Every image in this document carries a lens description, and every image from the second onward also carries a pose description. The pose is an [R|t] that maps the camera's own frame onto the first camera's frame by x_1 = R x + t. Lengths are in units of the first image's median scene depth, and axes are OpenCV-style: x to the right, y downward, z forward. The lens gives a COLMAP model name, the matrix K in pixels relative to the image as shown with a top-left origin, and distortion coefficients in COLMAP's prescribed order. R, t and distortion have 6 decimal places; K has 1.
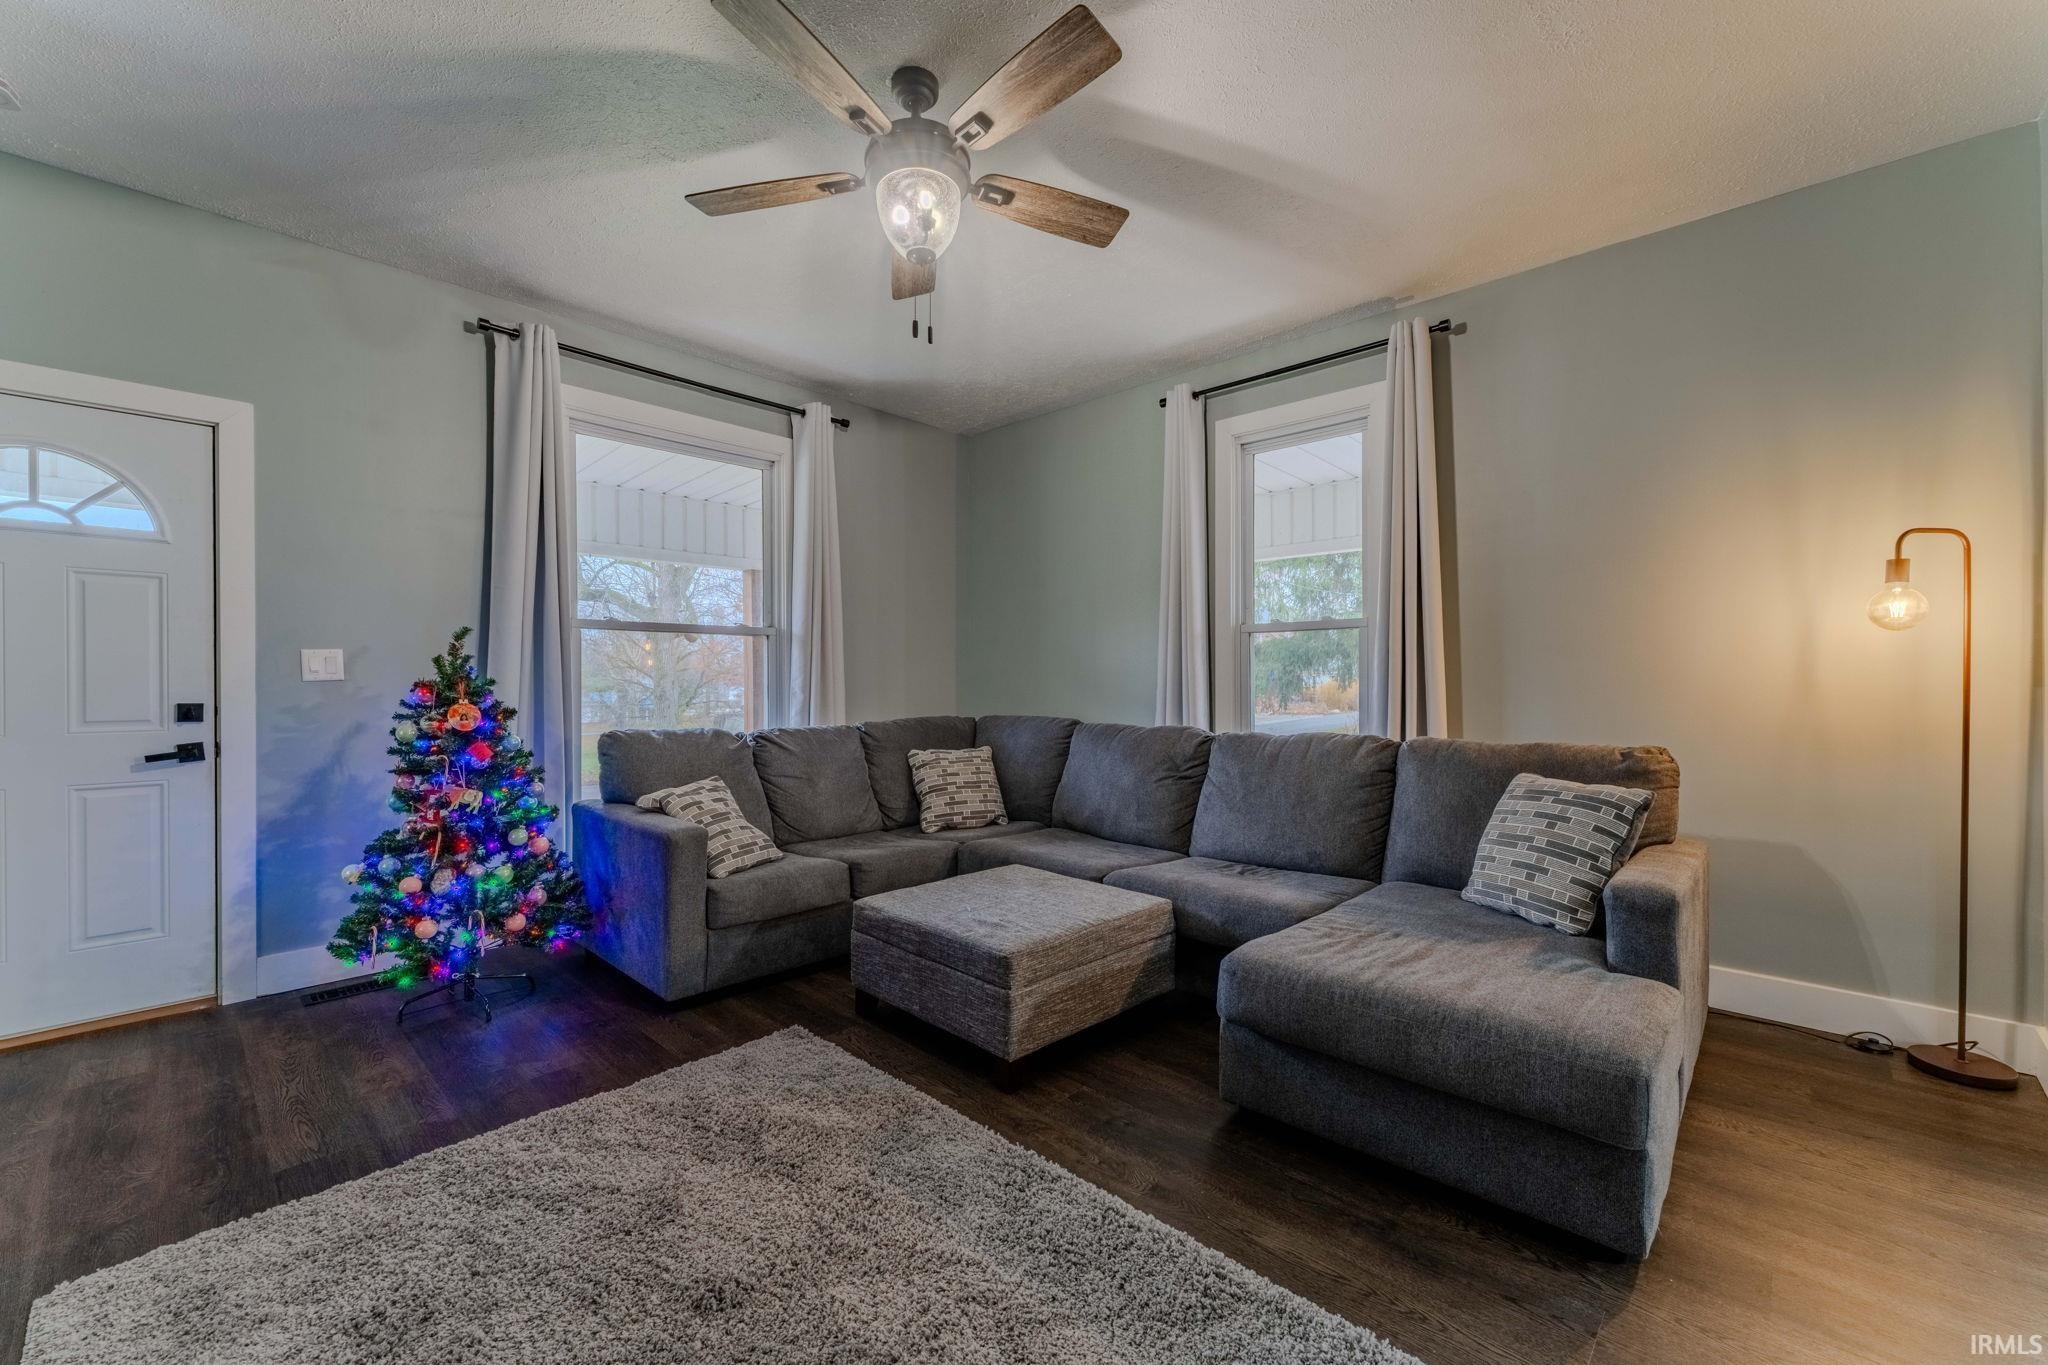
lens RADIAL K [[824.2, 0, 1022.9], [0, 824.2, 689.7], [0, 0, 1]] dist [0.000588, 0.000063]
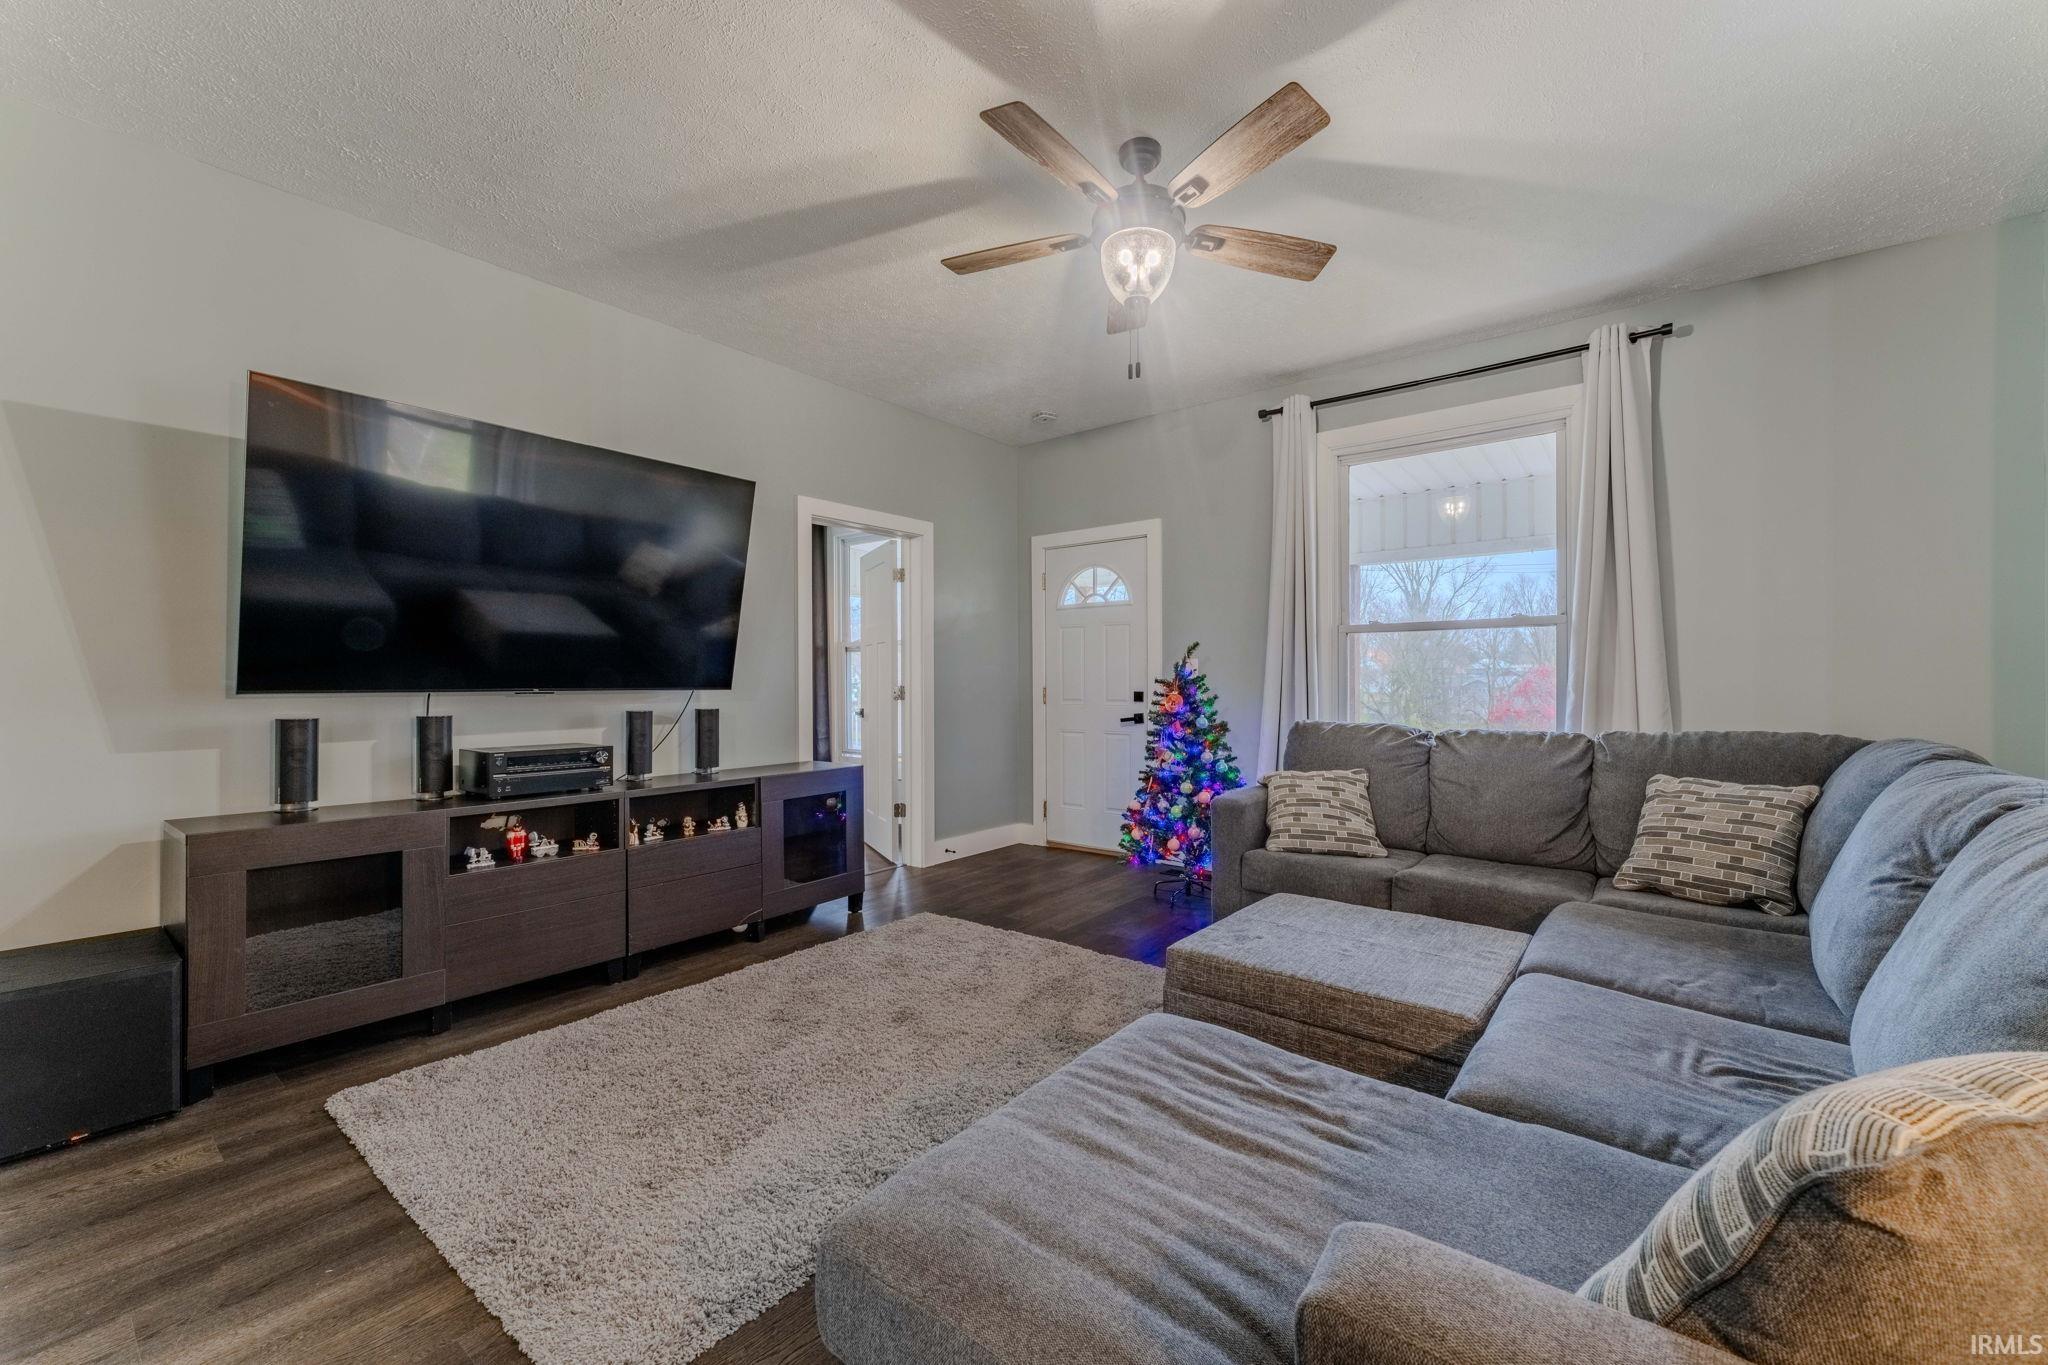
lens RADIAL K [[824.2, 0, 1022.9], [0, 824.2, 689.7], [0, 0, 1]] dist [0.000588, 0.000063]
pose [[0.079596, 0.011860, -0.996757, 0.737963], [-0.005830, 0.999918, 0.011432, -0.006295], [0.996810, 0.004901, 0.079658, 0.559237]]
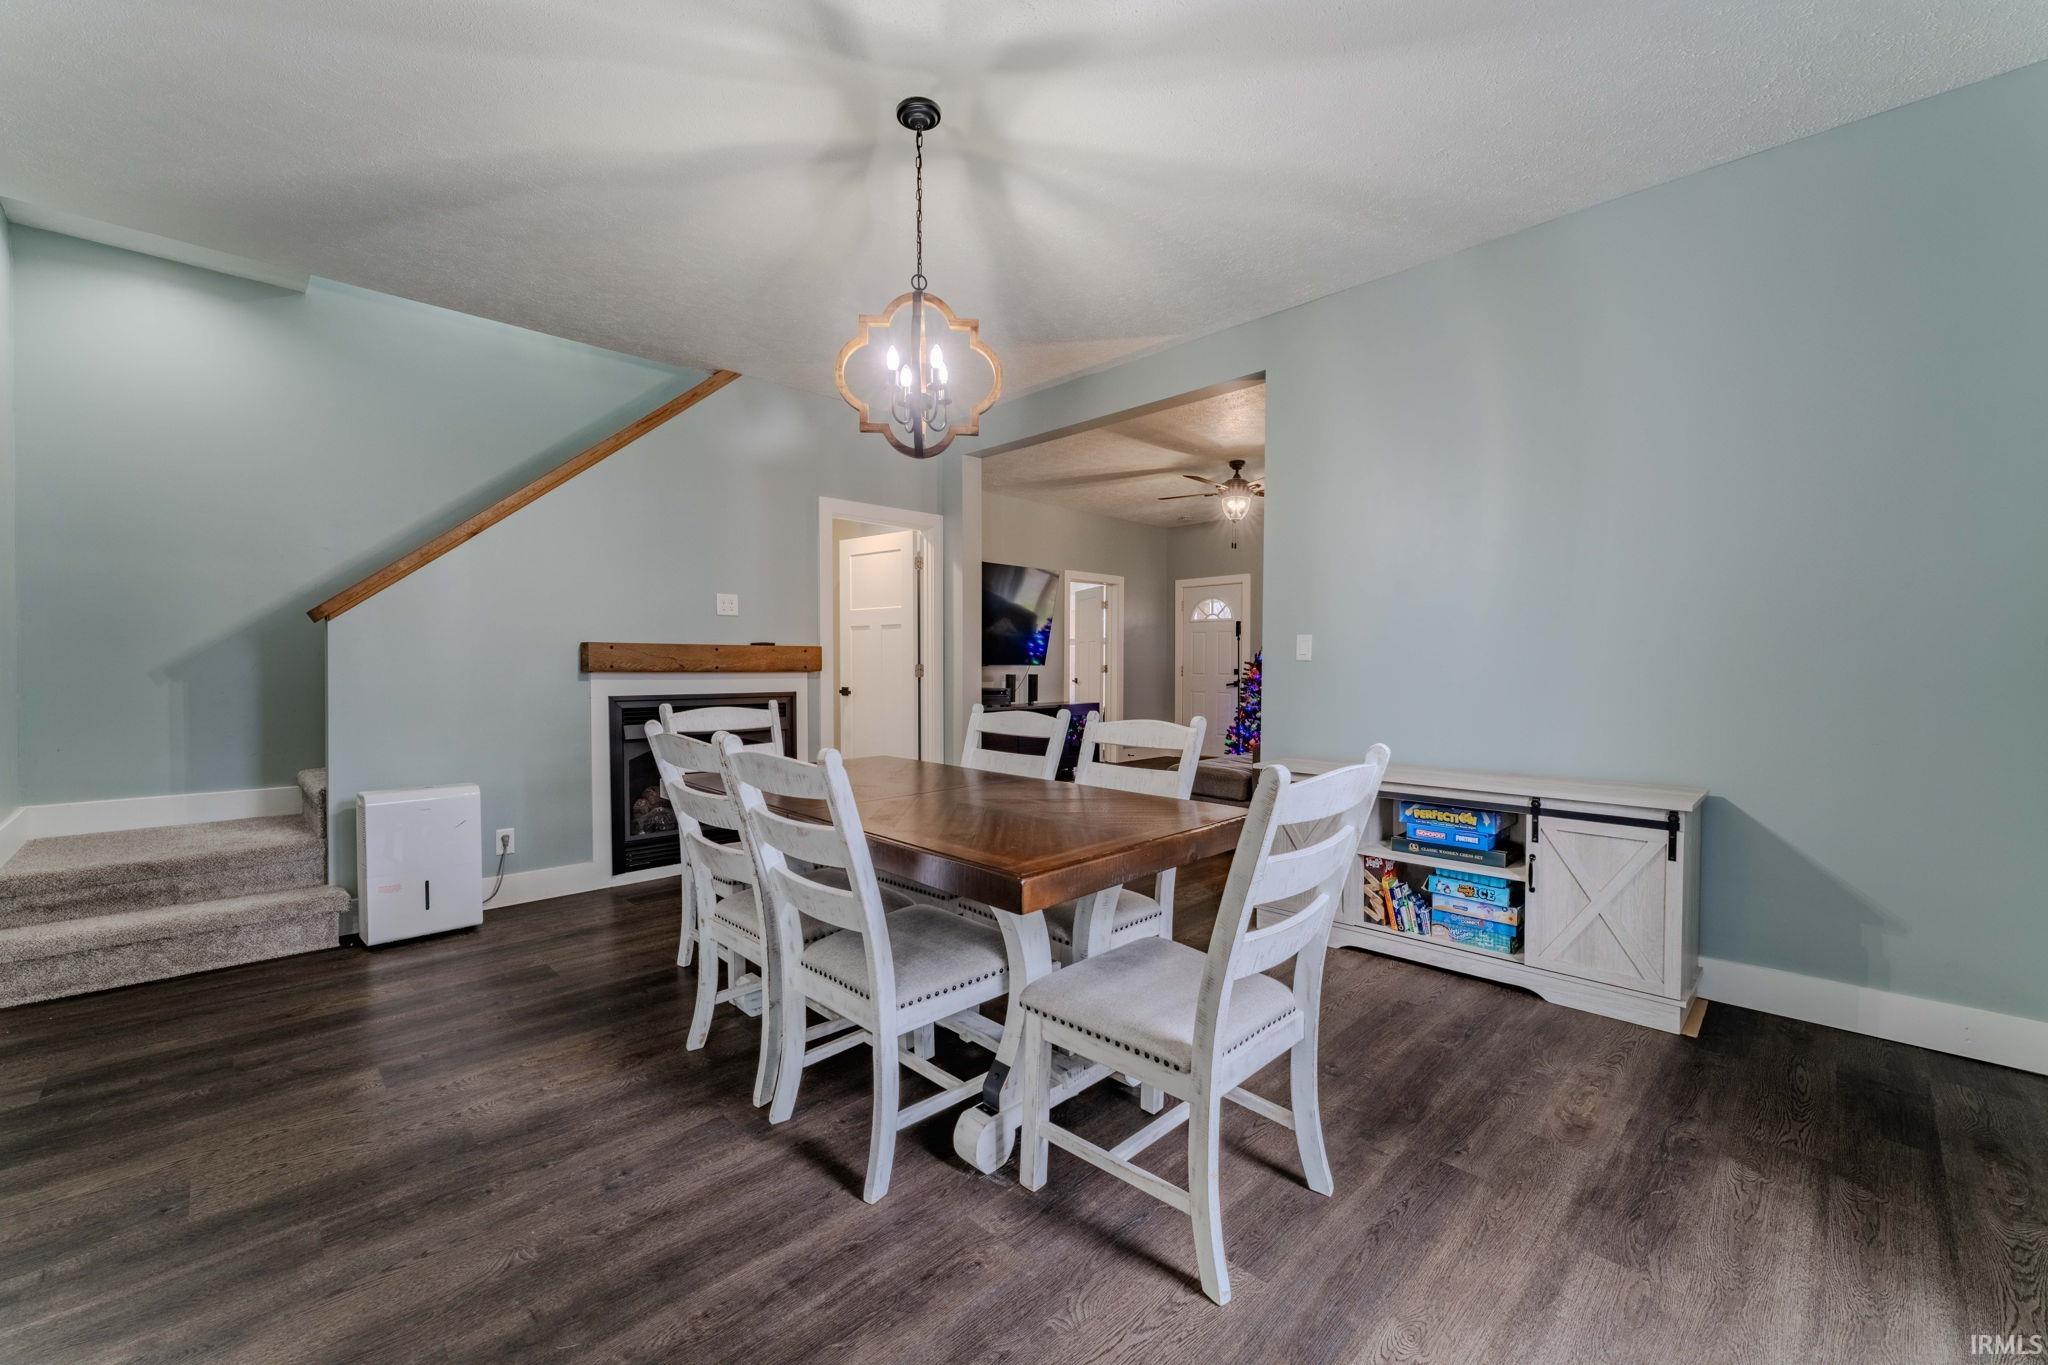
lens RADIAL K [[824.2, 0, 1022.9], [0, 824.2, 689.7], [0, 0, 1]] dist [0.000588, 0.000063]
pose [[-0.043691, 0.031721, -0.998541, 2.166713], [-0.010230, 0.999429, 0.032197, 0.002749], [0.998993, 0.011621, -0.043341, 0.270214]]
